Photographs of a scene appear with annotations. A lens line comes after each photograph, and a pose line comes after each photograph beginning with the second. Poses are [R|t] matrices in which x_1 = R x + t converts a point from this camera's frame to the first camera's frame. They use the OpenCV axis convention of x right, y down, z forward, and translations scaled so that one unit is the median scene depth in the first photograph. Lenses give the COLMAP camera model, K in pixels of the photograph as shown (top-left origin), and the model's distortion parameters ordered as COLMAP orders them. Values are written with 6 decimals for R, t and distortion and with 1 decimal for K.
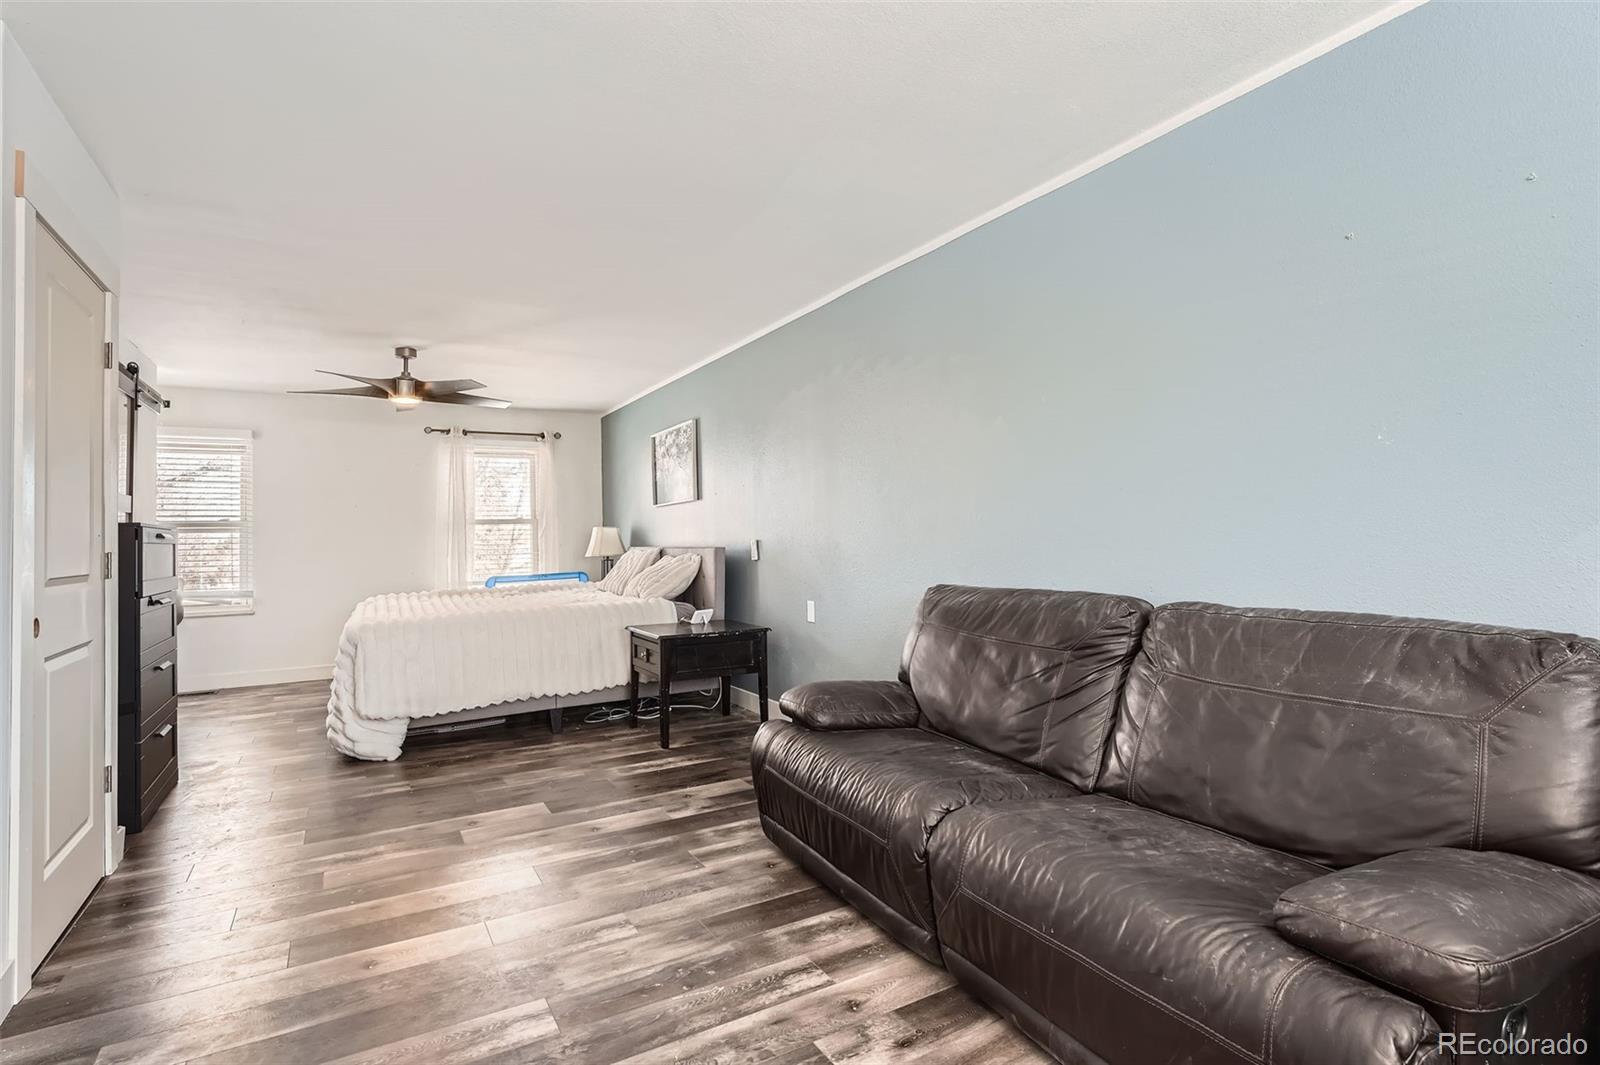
lens RADIAL K [[783.6, 0, 797.9], [0, 783.6, 518.7], [0, 0, 1]] dist [-0.002554, 0.000077]
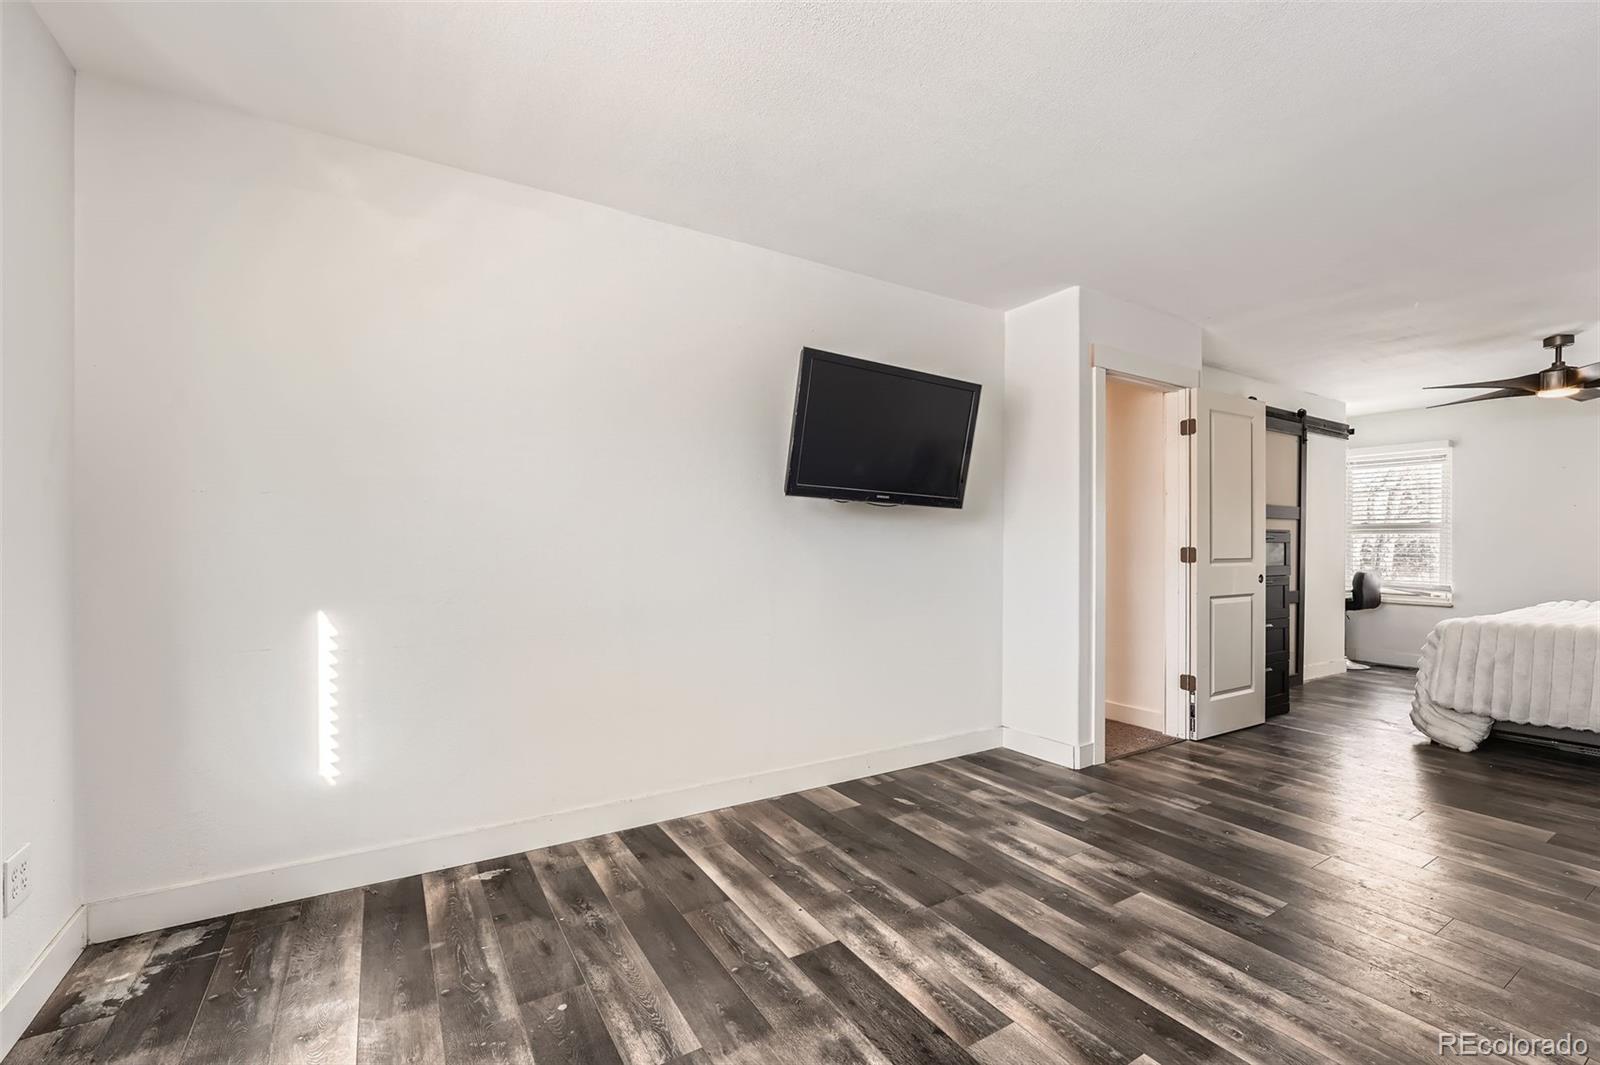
lens RADIAL K [[655.4, 0, 797.9], [0, 655.4, 541.3], [0, 0, 1]] dist [-0.003856, -0.000350]
pose [[0.041560, 0.015885, -0.999010, 0.243409], [0.016590, 0.999725, 0.016586, -0.001622], [0.998998, -0.017263, 0.041285, 0.061066]]
